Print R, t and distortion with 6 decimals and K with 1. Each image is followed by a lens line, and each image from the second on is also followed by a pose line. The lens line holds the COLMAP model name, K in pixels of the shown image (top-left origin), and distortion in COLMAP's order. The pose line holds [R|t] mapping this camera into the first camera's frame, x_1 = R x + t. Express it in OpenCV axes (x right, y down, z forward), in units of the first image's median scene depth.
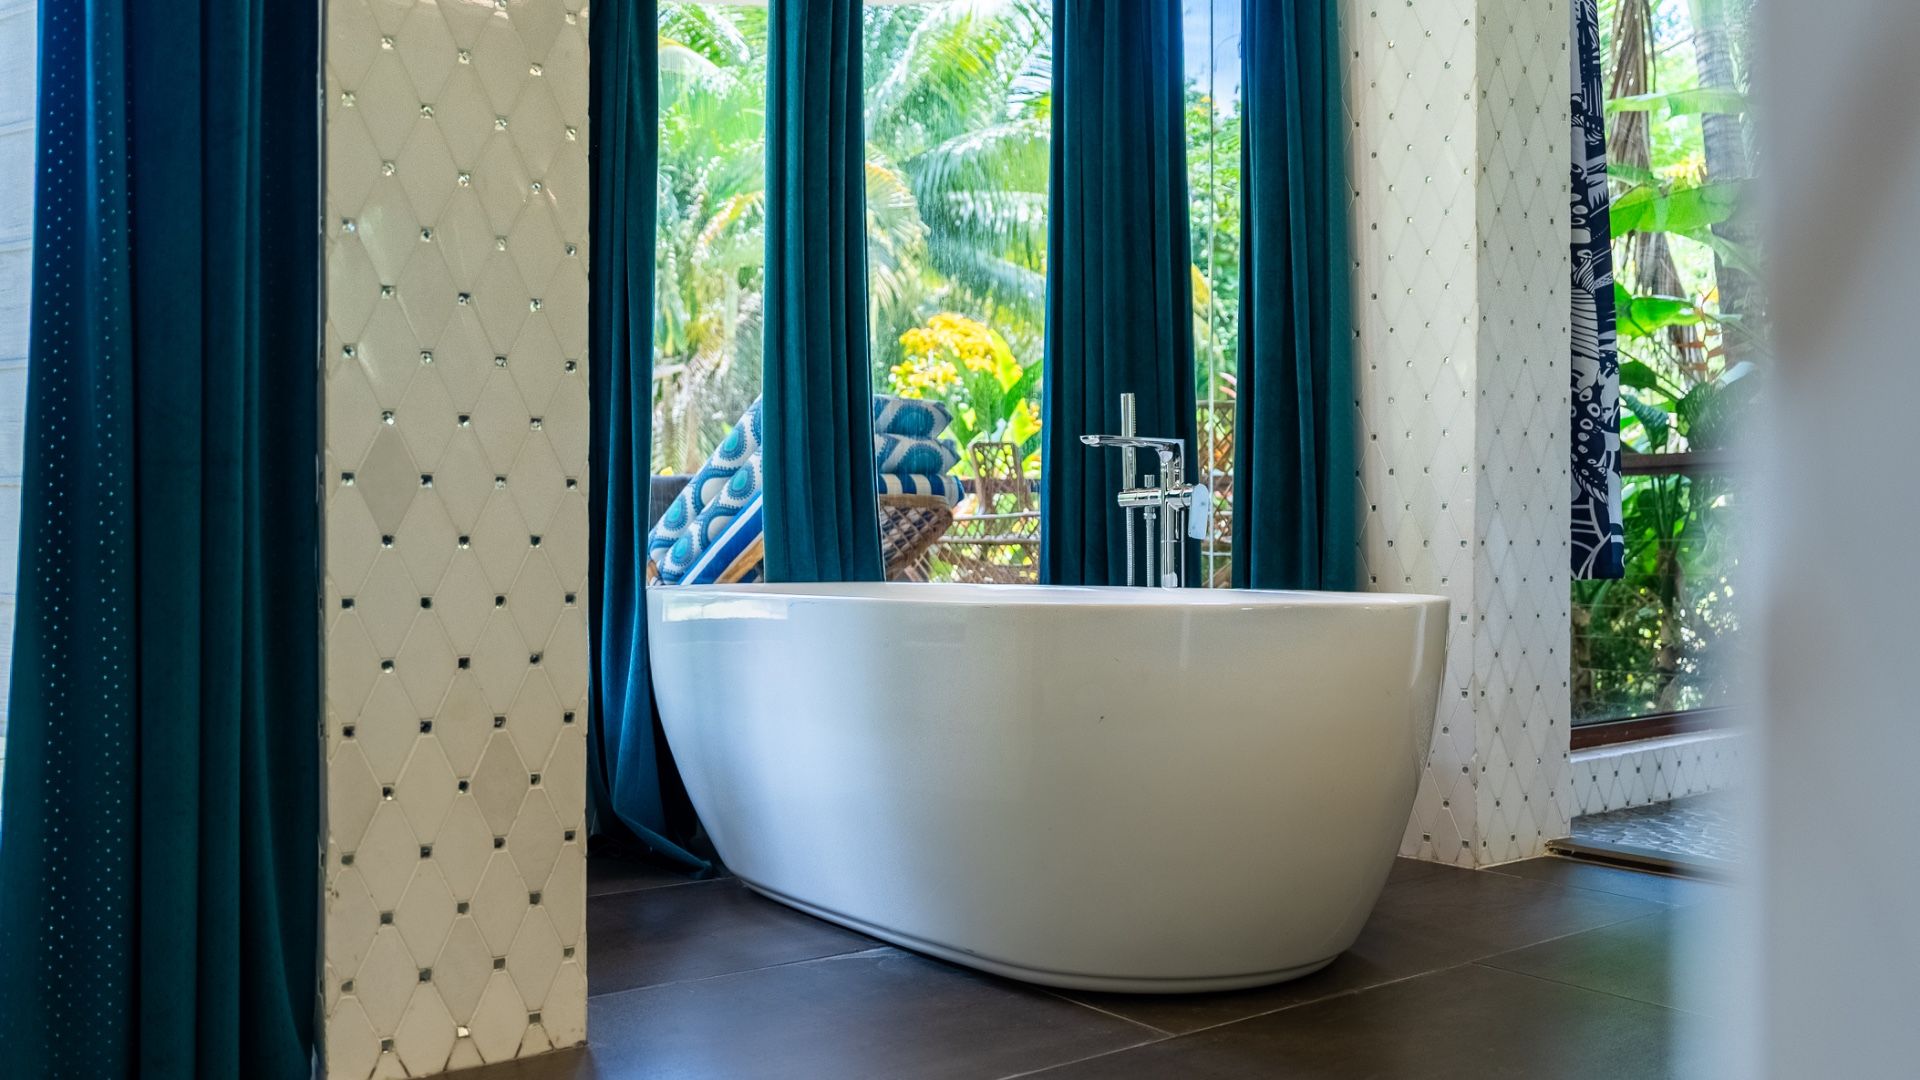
lens RADIAL K [[1667.0, 0, 952.7], [0, 1667.0, 538.8], [0, 0, 1]] dist [-0.034649, -0.006098]
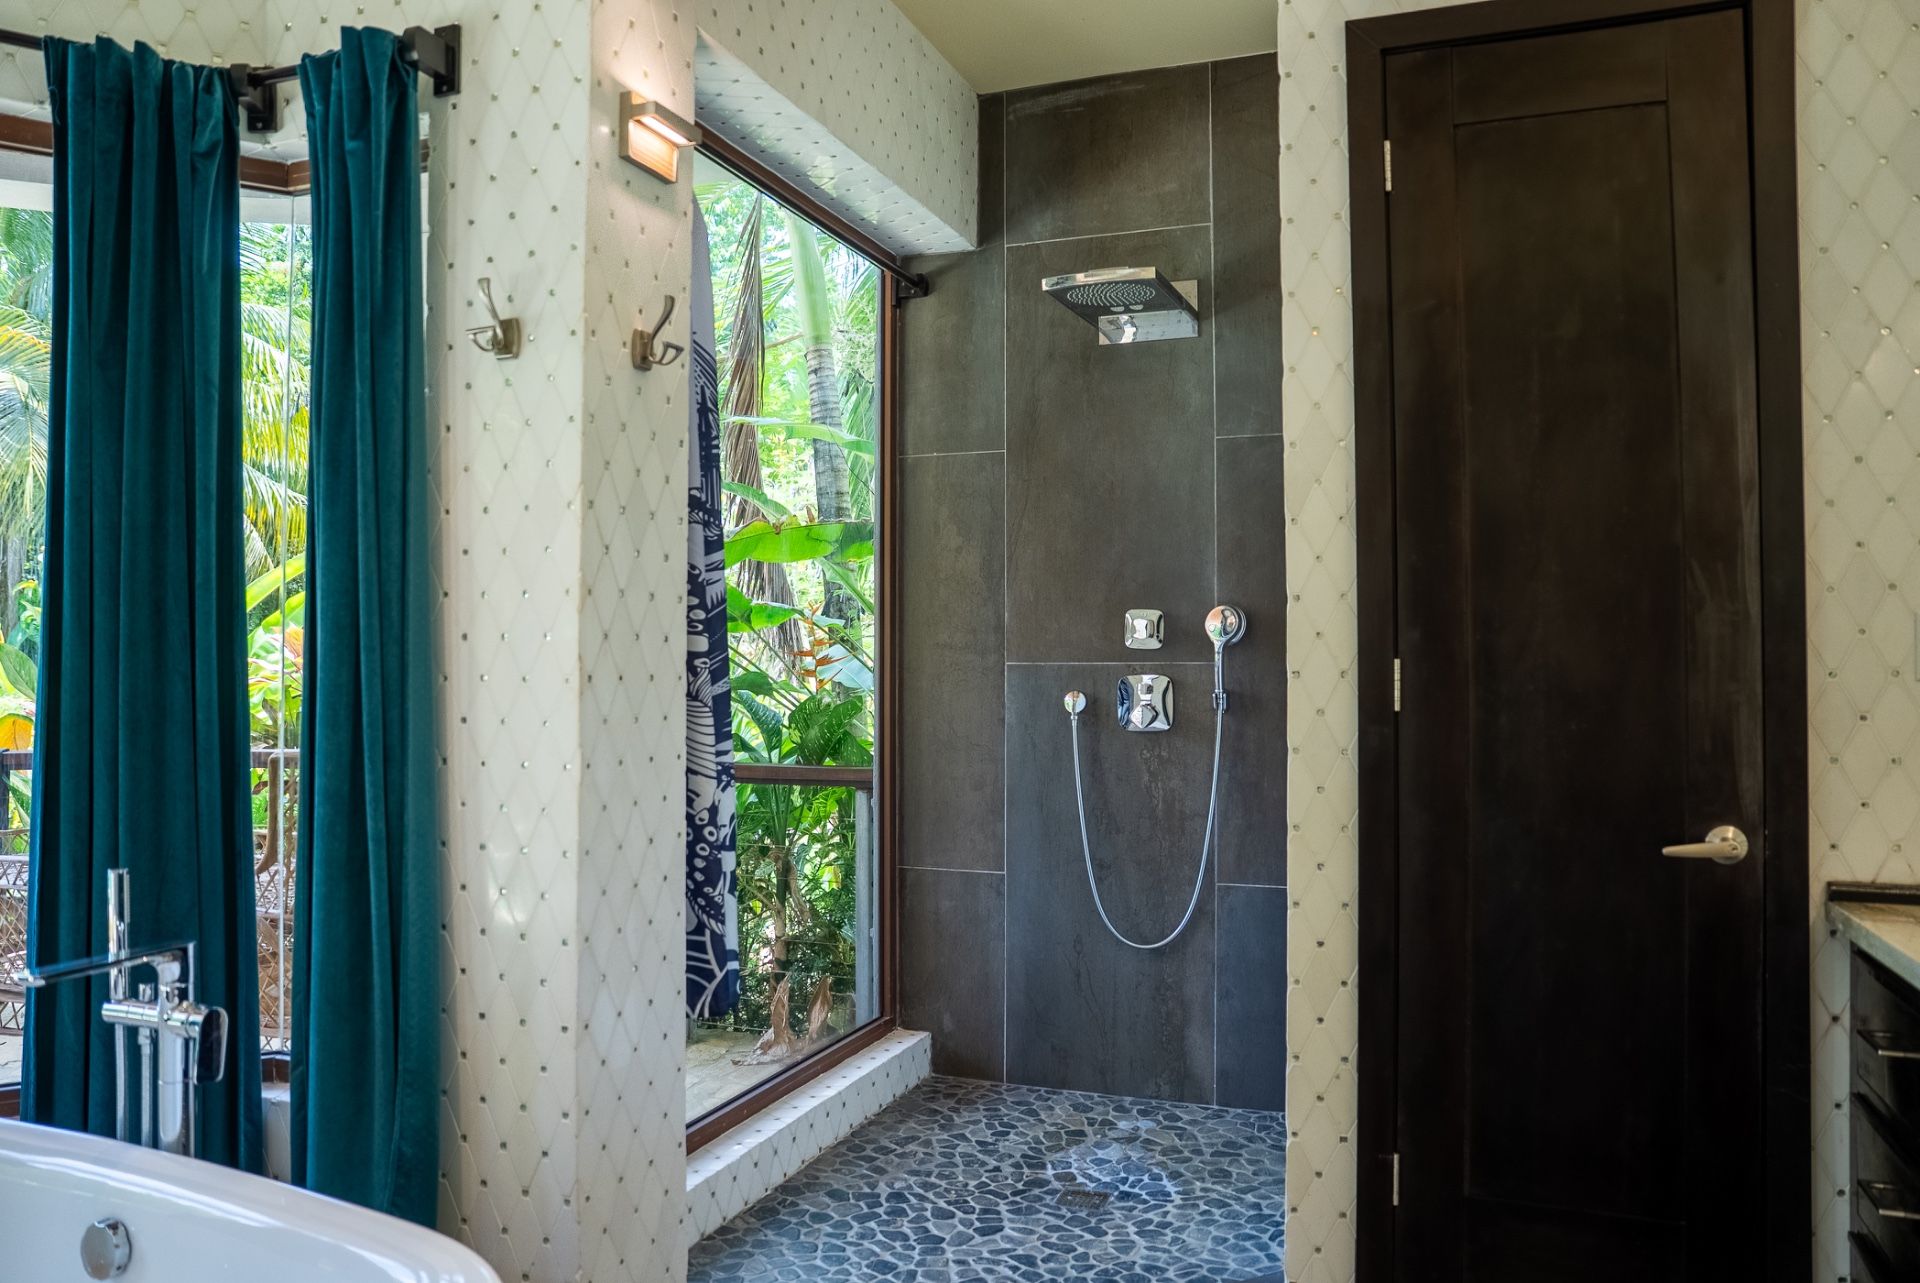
lens RADIAL K [[1303.2, 0, 968.6], [0, 1303.2, 649.0], [0, 0, 1]] dist [-0.049225, 0.022086]
pose [[0.848637, 0.002208, 0.528970, 0.121044], [-0.000634, 0.999995, -0.003157, -0.179000], [-0.528974, 0.002344, 0.848634, 0.296514]]
